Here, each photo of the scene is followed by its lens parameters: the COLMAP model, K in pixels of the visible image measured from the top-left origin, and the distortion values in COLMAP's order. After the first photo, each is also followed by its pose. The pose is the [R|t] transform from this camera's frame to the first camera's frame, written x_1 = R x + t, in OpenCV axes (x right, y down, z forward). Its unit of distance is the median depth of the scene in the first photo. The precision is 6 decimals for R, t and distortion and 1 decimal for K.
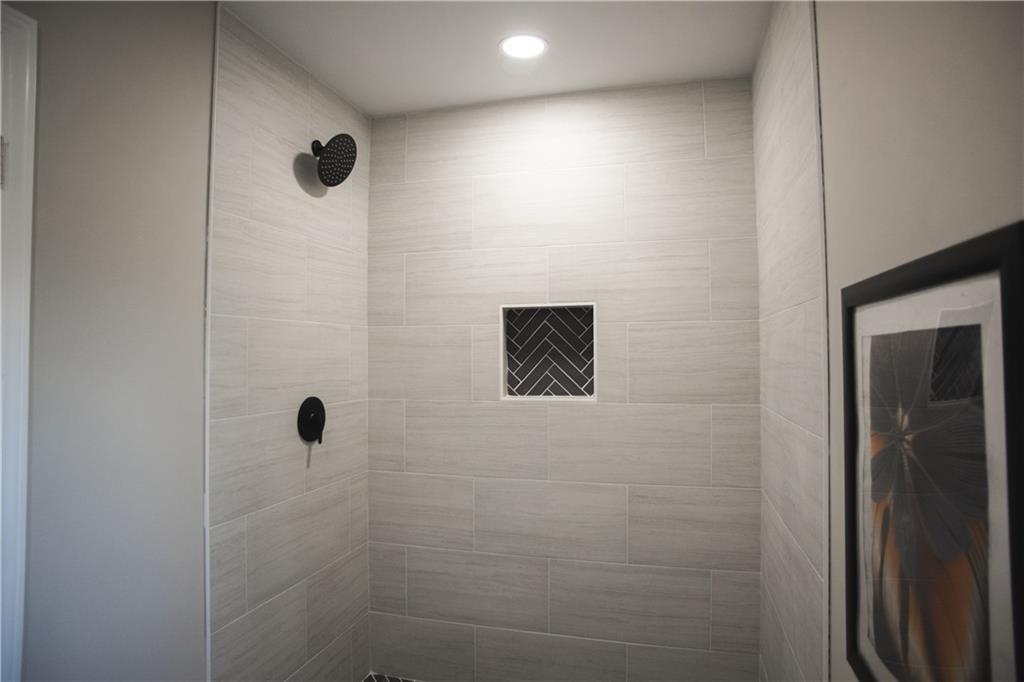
lens RADIAL K [[594.8, 0, 512.0], [0, 594.8, 341.0], [0, 0, 1]] dist [-0.096190, 0.001082]
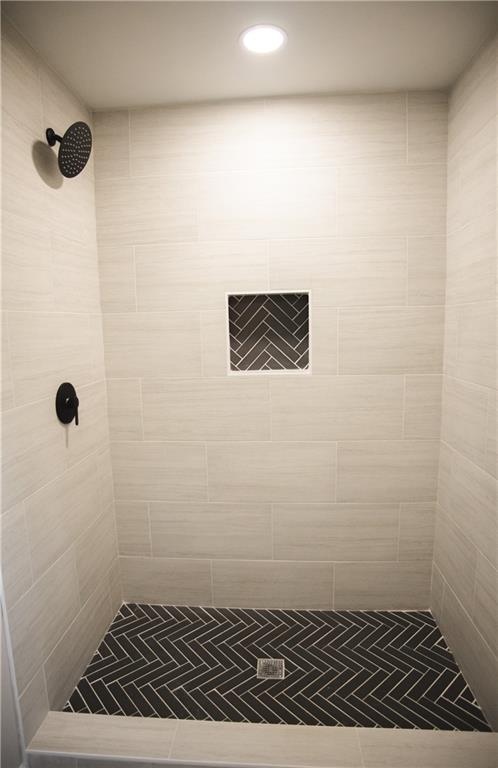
lens RADIAL K [[454.9, 0, 249.4], [0, 454.9, 394.7], [0, 0, 1]] dist [-0.121772, 0.074340]
pose [[0.983009, -0.046674, 0.177523, -0.139172], [0.015545, 0.984825, 0.172855, -0.017071], [-0.182897, -0.167159, 0.968817, 0.128077]]
